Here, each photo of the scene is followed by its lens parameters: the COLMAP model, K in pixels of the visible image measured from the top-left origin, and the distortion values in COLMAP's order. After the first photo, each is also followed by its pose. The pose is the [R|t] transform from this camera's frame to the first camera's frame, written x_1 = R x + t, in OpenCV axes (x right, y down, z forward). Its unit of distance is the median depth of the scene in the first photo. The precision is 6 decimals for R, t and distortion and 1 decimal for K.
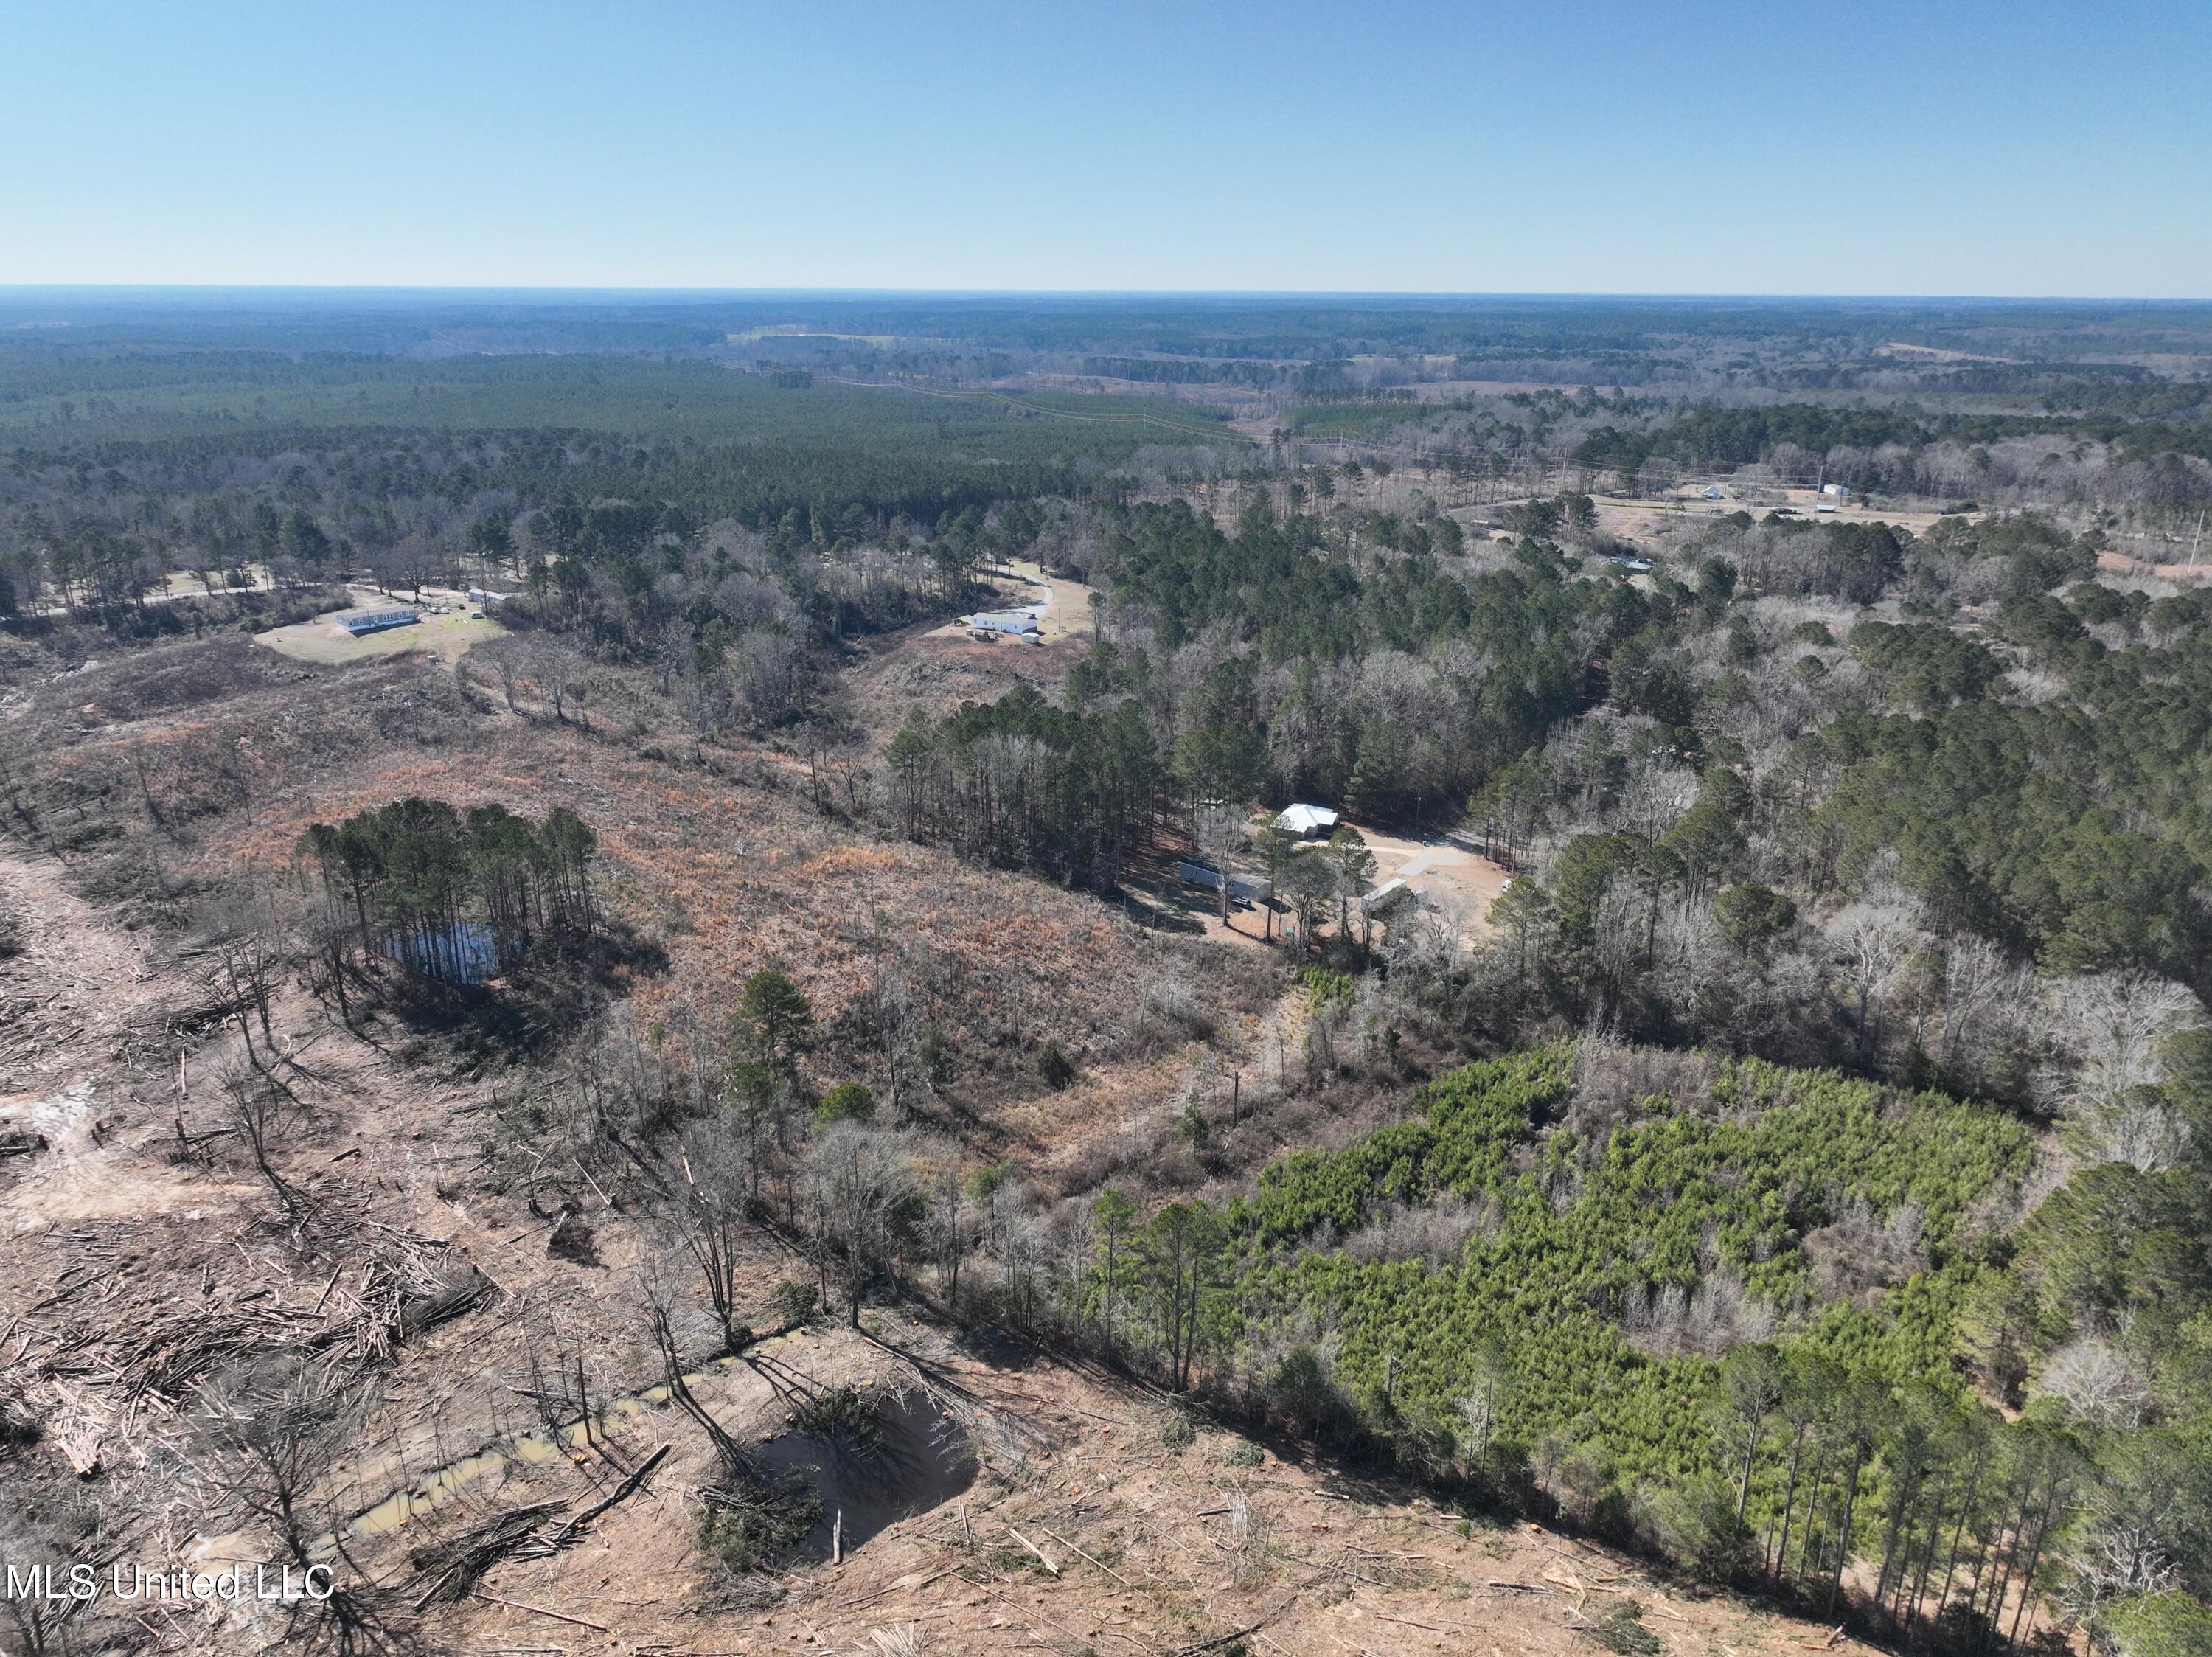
lens RADIAL K [[1551.7, 0, 1112.8], [0, 1551.7, 828.3], [0, 0, 1]] dist [0.001051, -0.001523]
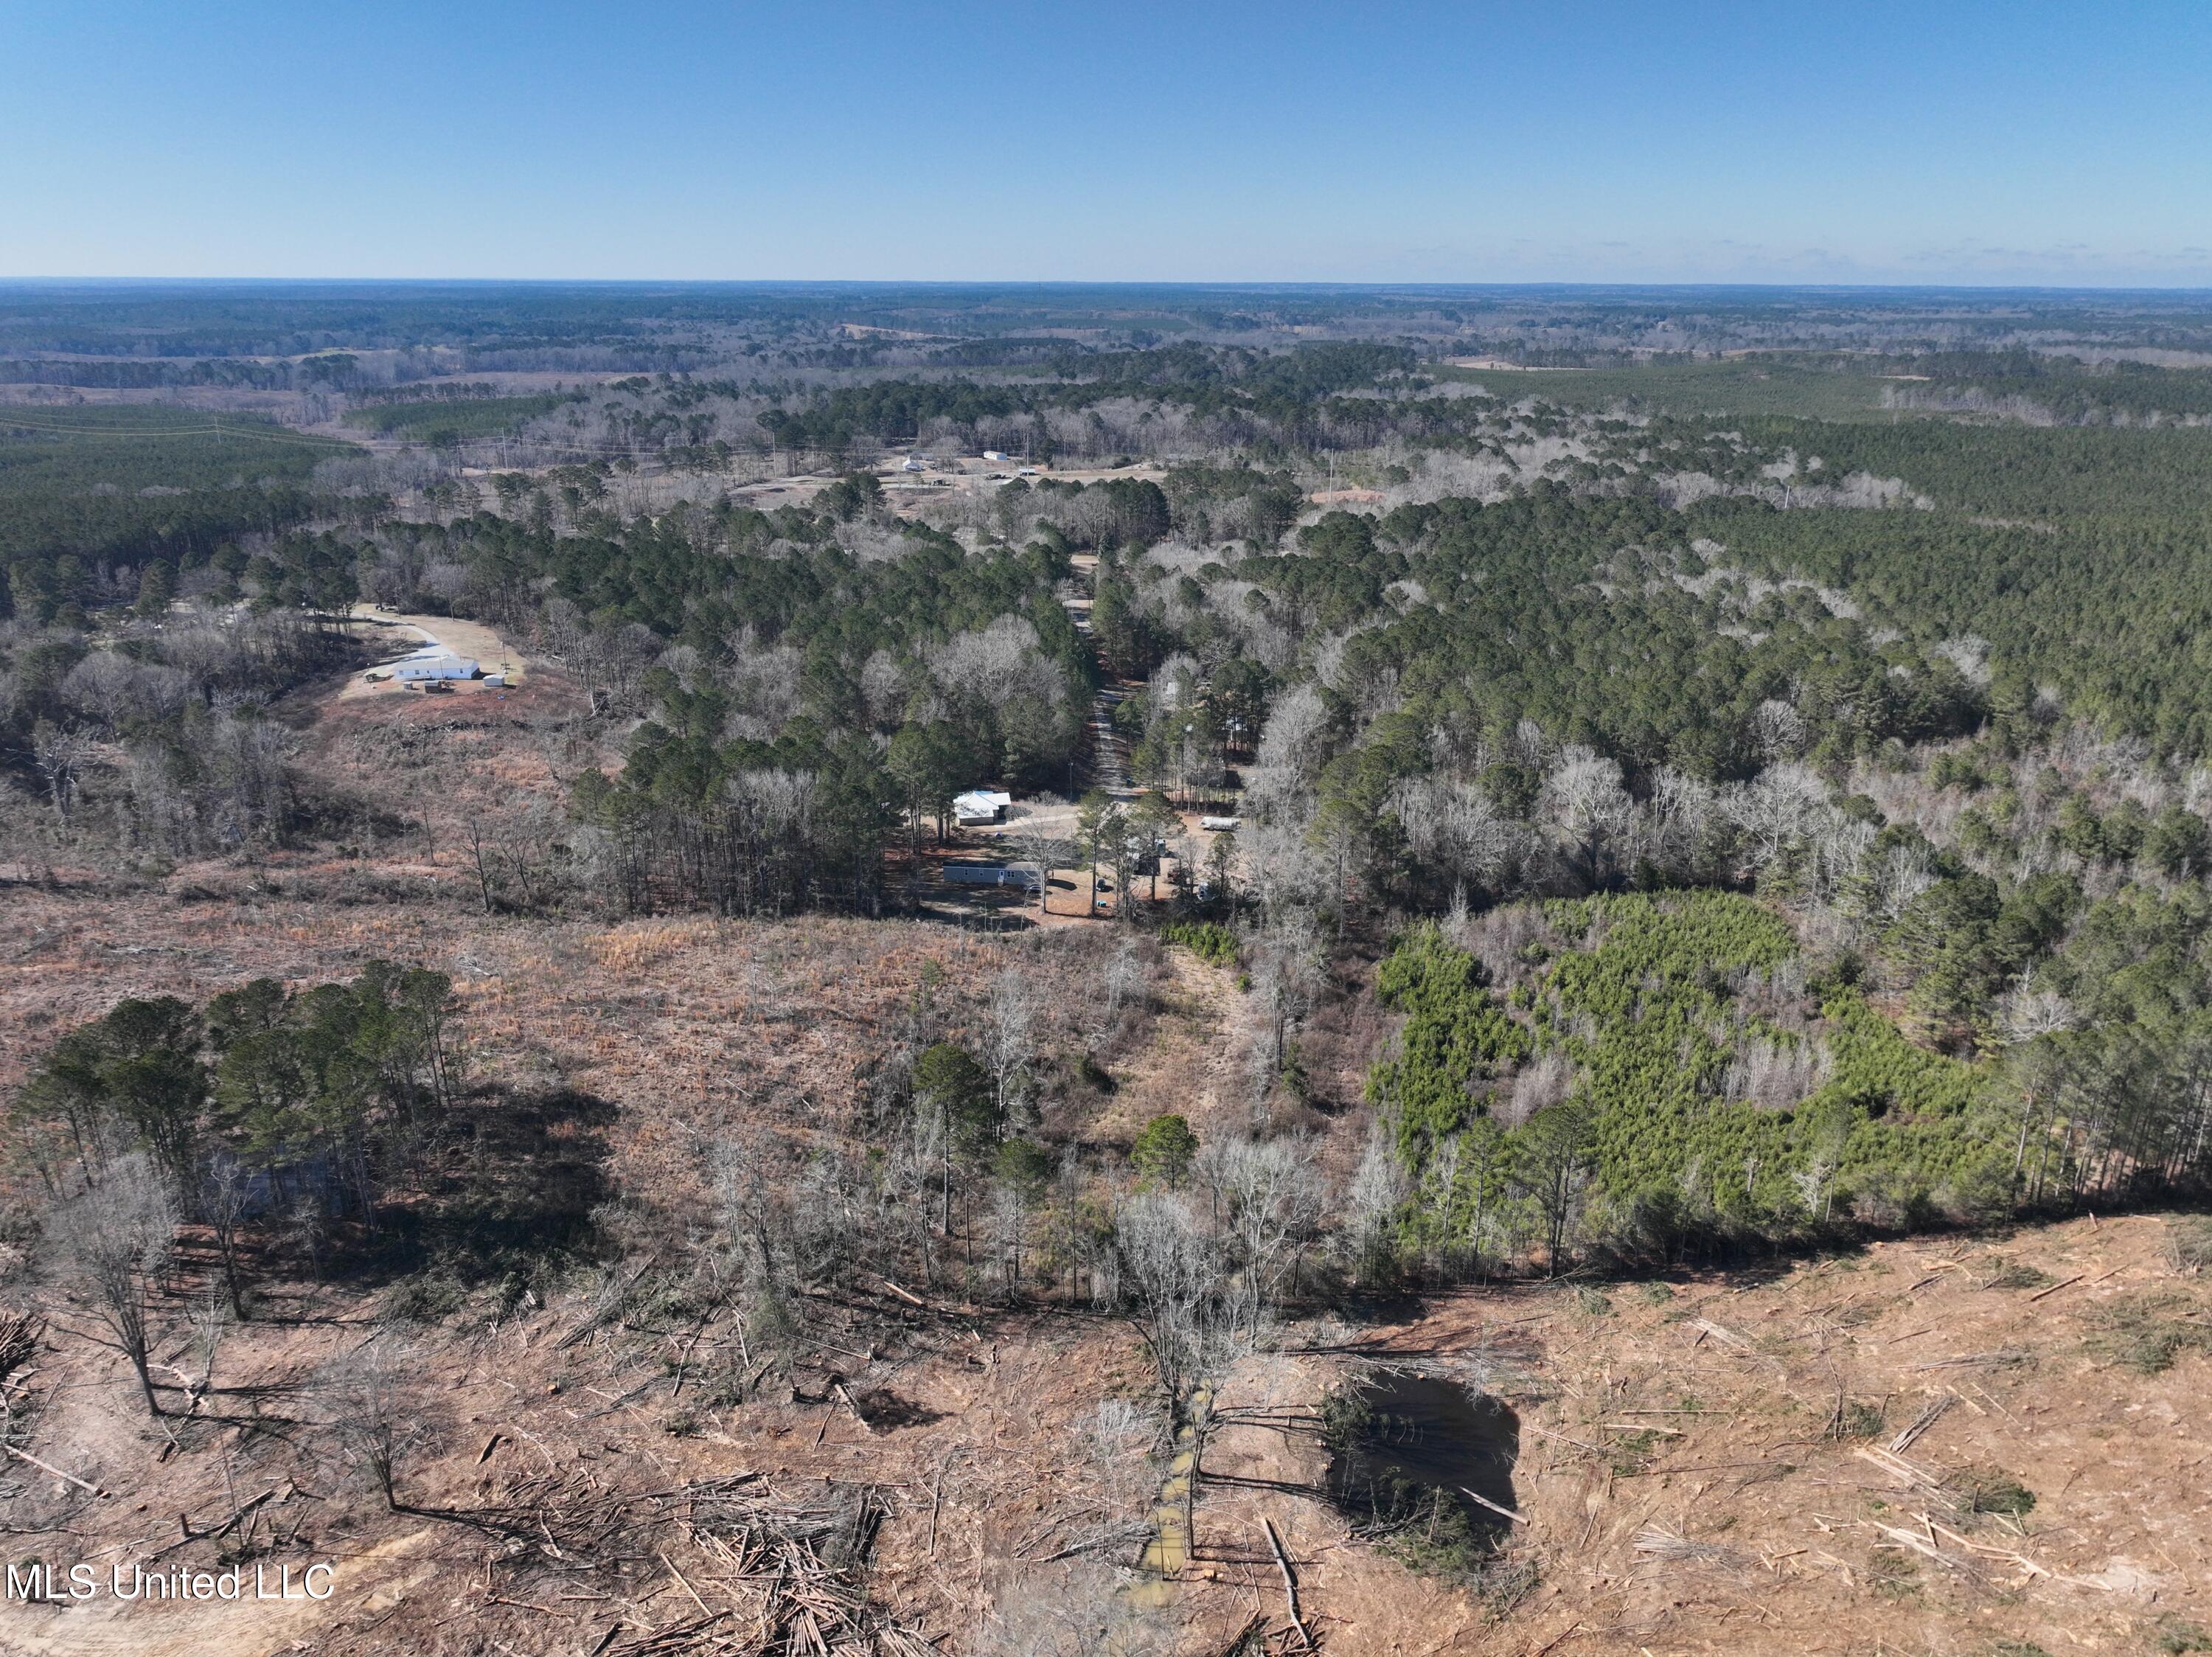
lens RADIAL K [[1551.7, 0, 1112.8], [0, 1551.7, 828.3], [0, 0, 1]] dist [0.001051, -0.001523]
pose [[0.795268, -0.205742, 0.570280, -0.624089], [0.200745, 0.976956, 0.072517, -0.076260], [-0.572058, 0.056810, 0.818243, 0.198514]]
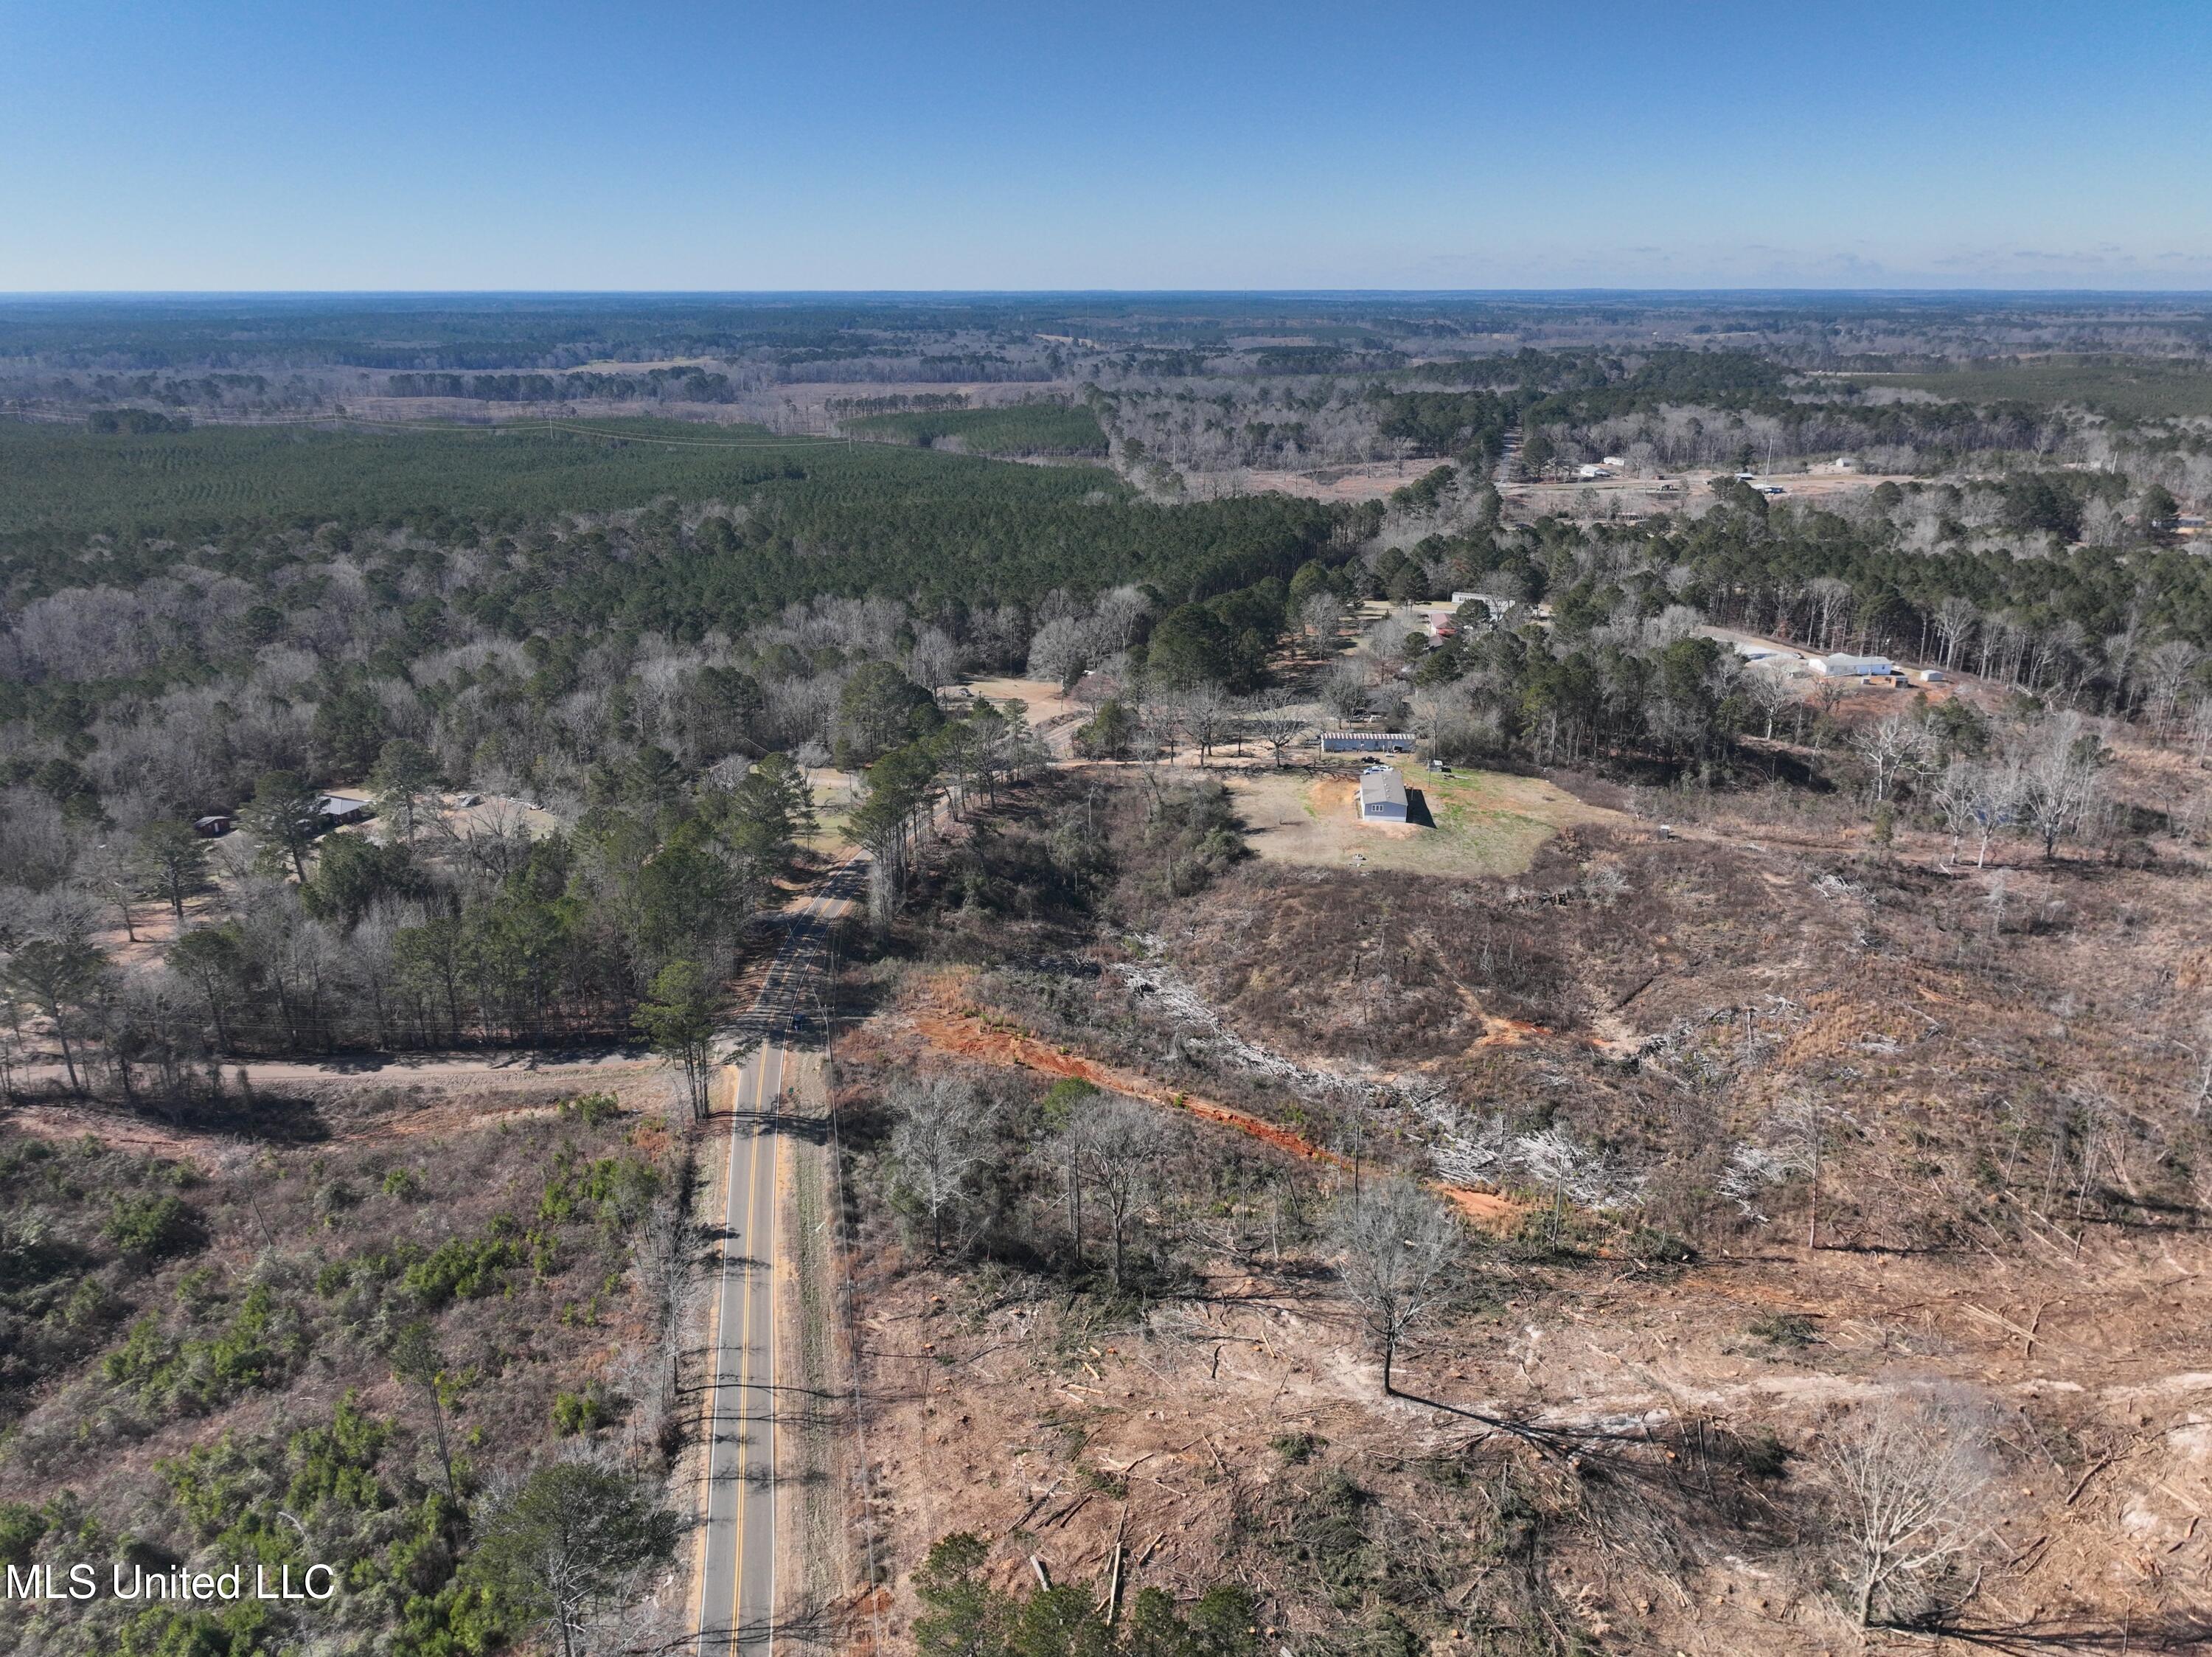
lens RADIAL K [[1551.7, 0, 1112.8], [0, 1551.7, 828.3], [0, 0, 1]] dist [0.001051, -0.001523]
pose [[0.798861, -0.205791, 0.565218, -2.082522], [0.204457, 0.976607, 0.066603, -0.418468], [-0.565703, 0.062356, 0.822248, 1.123413]]
